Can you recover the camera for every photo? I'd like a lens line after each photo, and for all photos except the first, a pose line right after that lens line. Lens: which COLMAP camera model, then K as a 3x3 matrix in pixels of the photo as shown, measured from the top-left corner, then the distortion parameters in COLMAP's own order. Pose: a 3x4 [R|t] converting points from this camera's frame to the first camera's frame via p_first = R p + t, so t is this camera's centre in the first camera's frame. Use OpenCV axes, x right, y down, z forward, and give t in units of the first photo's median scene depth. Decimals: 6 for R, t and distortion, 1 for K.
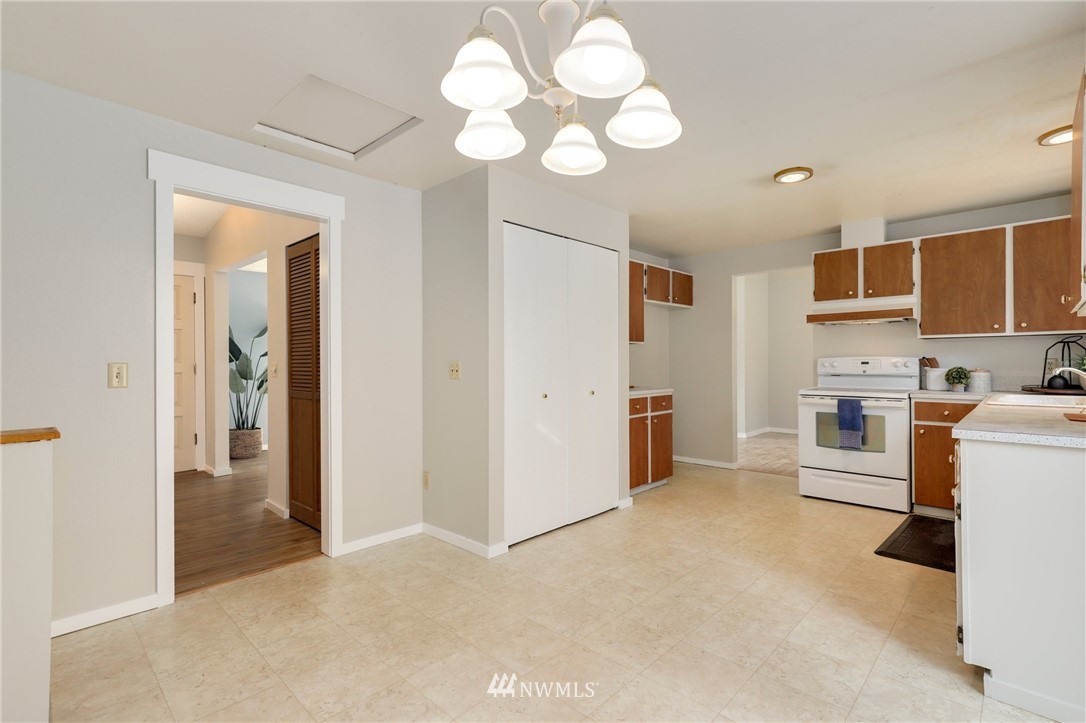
lens RADIAL K [[502.6, 0, 539.9], [0, 502.6, 360.8], [0, 0, 1]] dist [-0.014967, 0.003317]
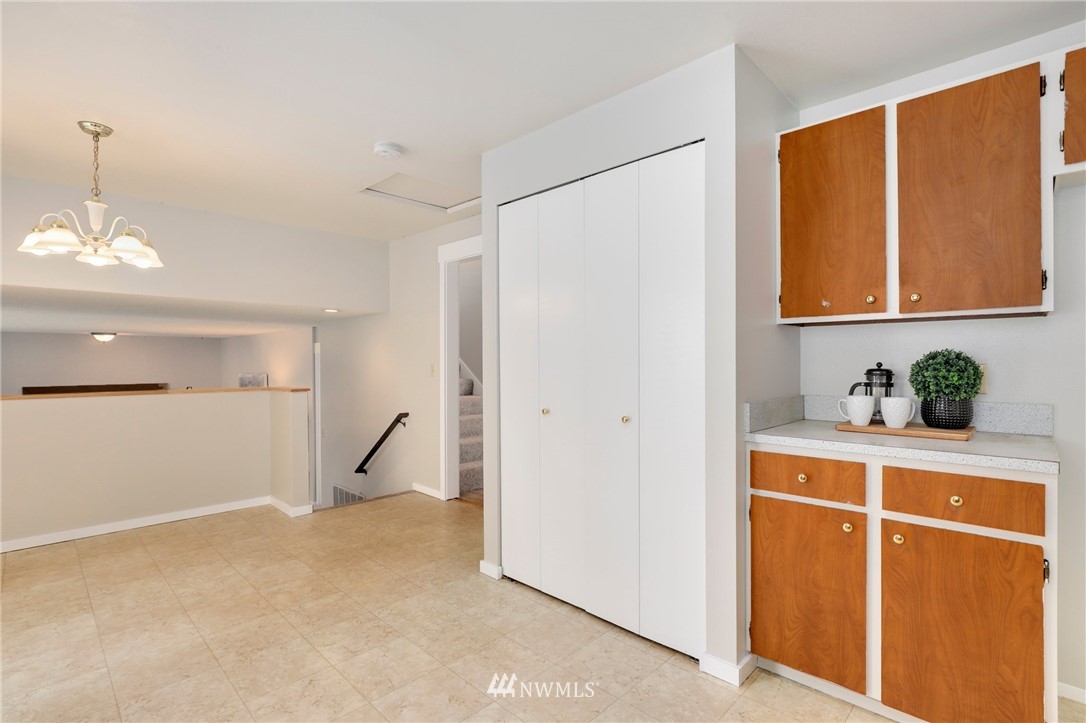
lens RADIAL K [[503.2, 0, 547.8], [0, 503.2, 363.3], [0, 0, 1]] dist [-0.024737, 0.003859]
pose [[0.018700, 0.009700, -0.999778, 0.667282], [-0.002194, 0.999951, 0.009661, -0.005014], [0.999823, 0.002013, 0.018721, 0.882201]]
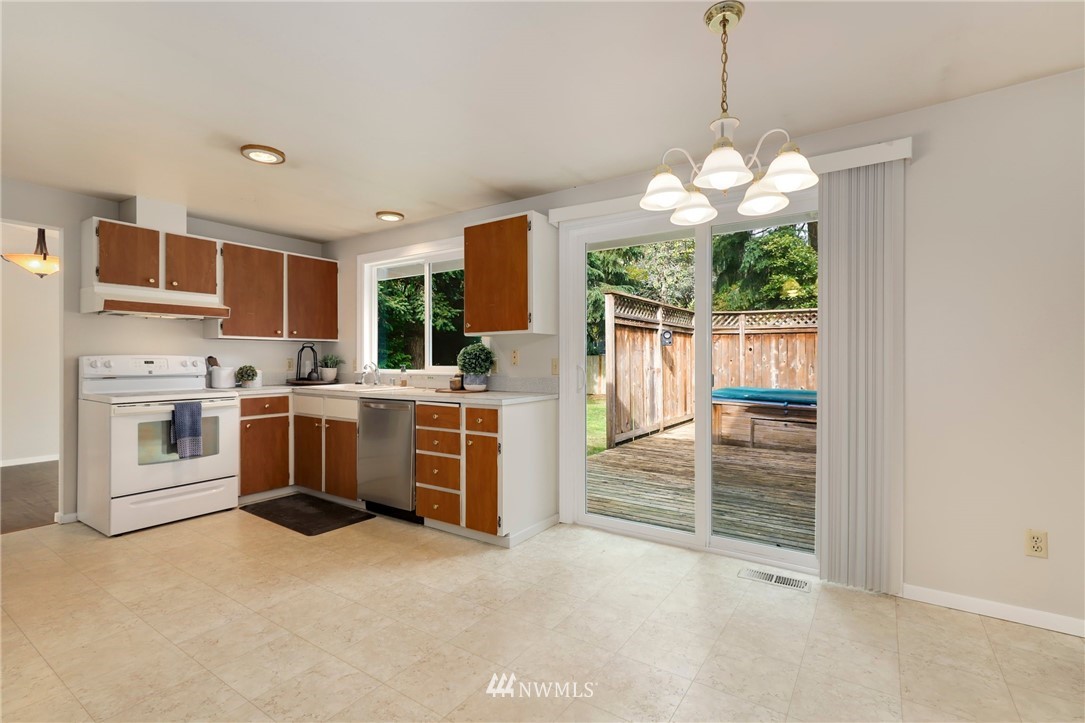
lens RADIAL K [[502.1, 0, 563.2], [0, 502.1, 355.3], [0, 0, 1]] dist [-0.014967, 0.003317]
pose [[-0.212728, 0.017460, 0.976955, -0.403891], [0.003419, 0.999848, -0.017124, 0.010546], [-0.977105, -0.000302, -0.212755, 0.548280]]
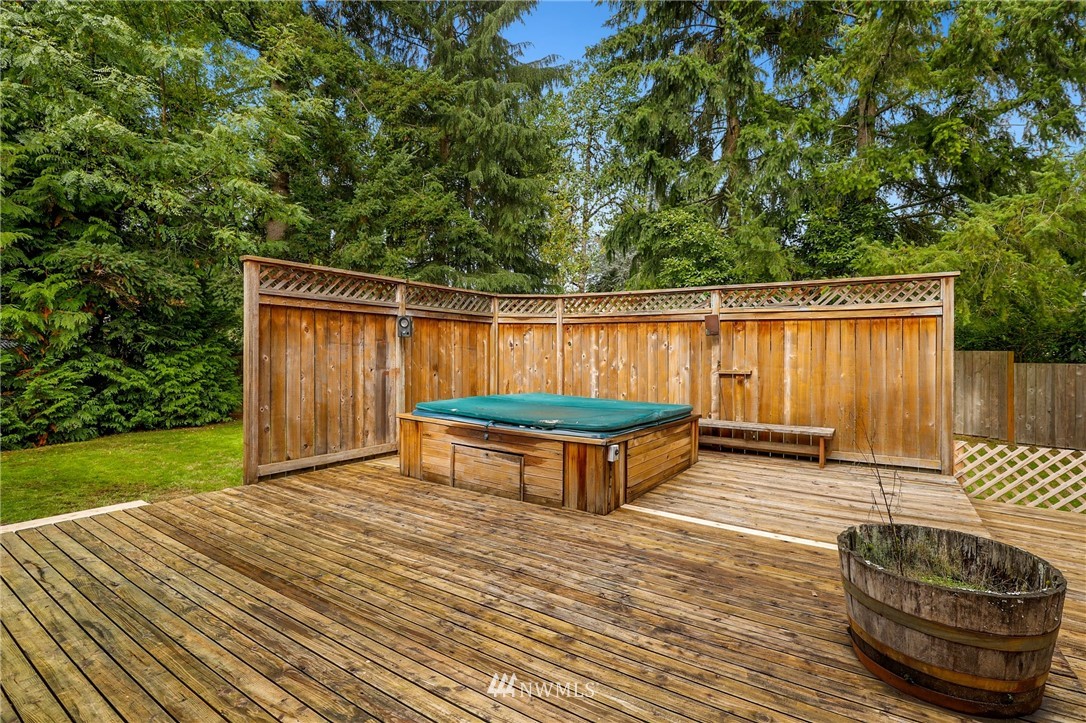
lens RADIAL K [[502.6, 0, 534.7], [0, 502.6, 343.6], [0, 0, 1]] dist [-0.014967, 0.003317]
pose [[-0.168495, 0.027633, 0.985315, -0.062130], [-0.007085, 0.999547, -0.029244, -0.002074], [-0.985677, -0.011908, -0.168223, -0.466213]]
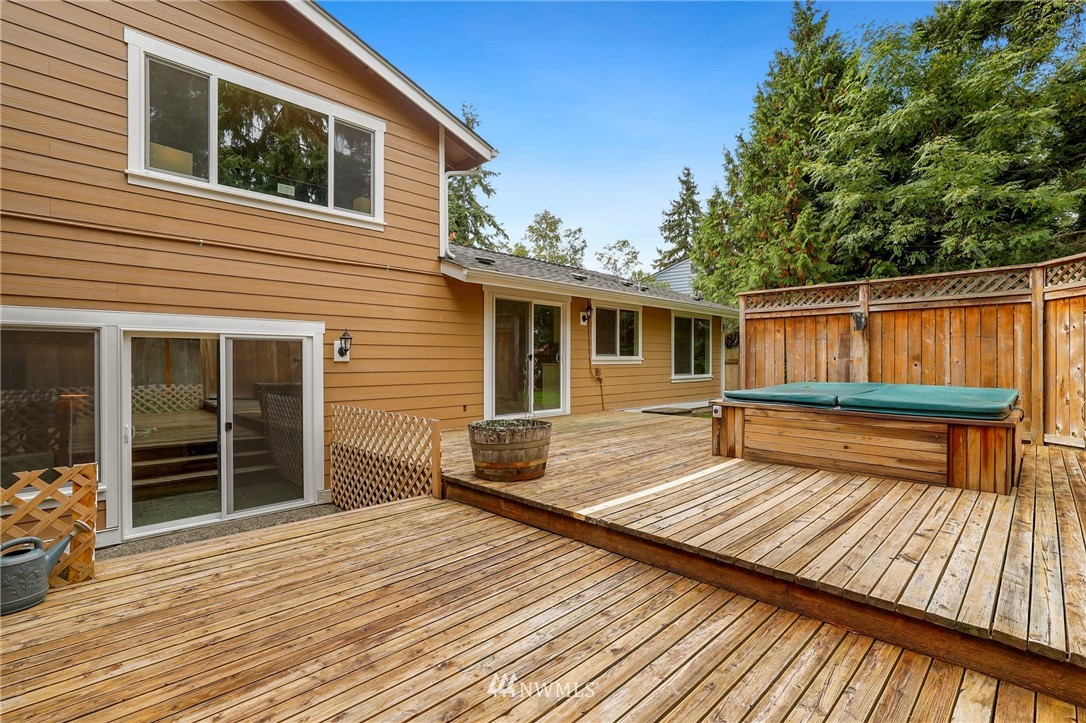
lens RADIAL K [[502.6, 0, 542.9], [0, 502.6, 360.5], [0, 0, 1]] dist [-0.014967, 0.003317]
pose [[0.999955, 0.005307, -0.007818, 0.430870], [-0.005277, 0.999979, 0.003820, 0.042454], [0.007838, -0.003778, 0.999962, -2.184964]]
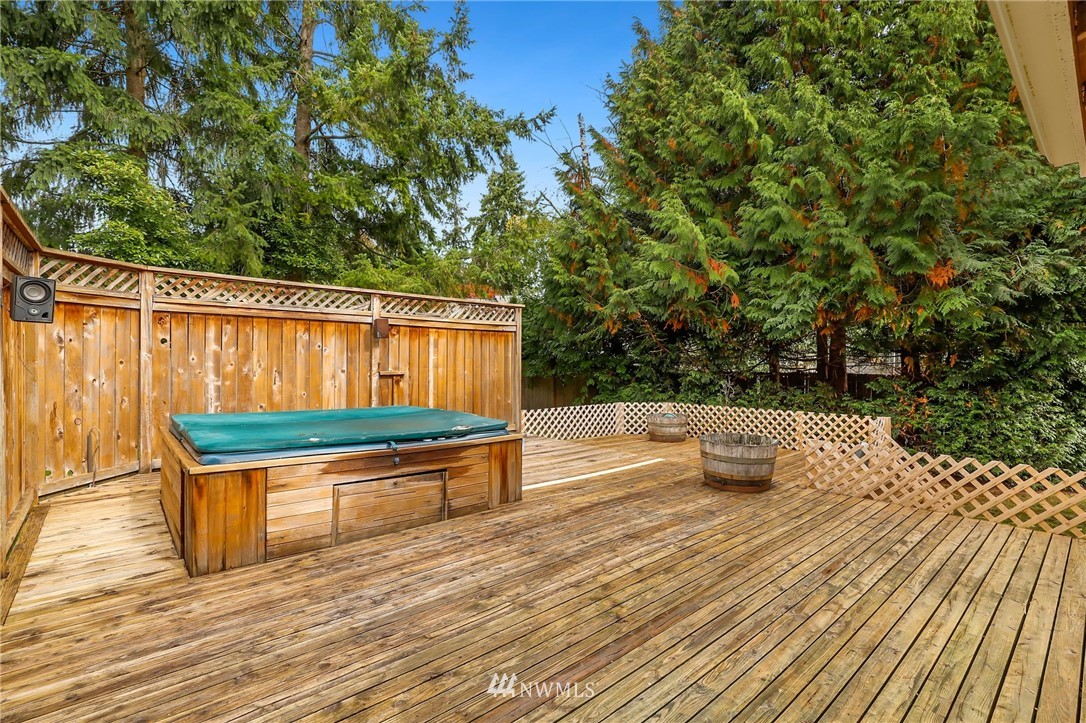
lens RADIAL K [[502.6, 0, 560.0], [0, 502.6, 362.7], [0, 0, 1]] dist [-0.014967, 0.003317]
pose [[-0.997033, 0.005254, 0.076795, 0.725750], [0.005690, 0.999969, 0.005453, -0.004080], [-0.076764, 0.005874, -0.997032, 0.334130]]
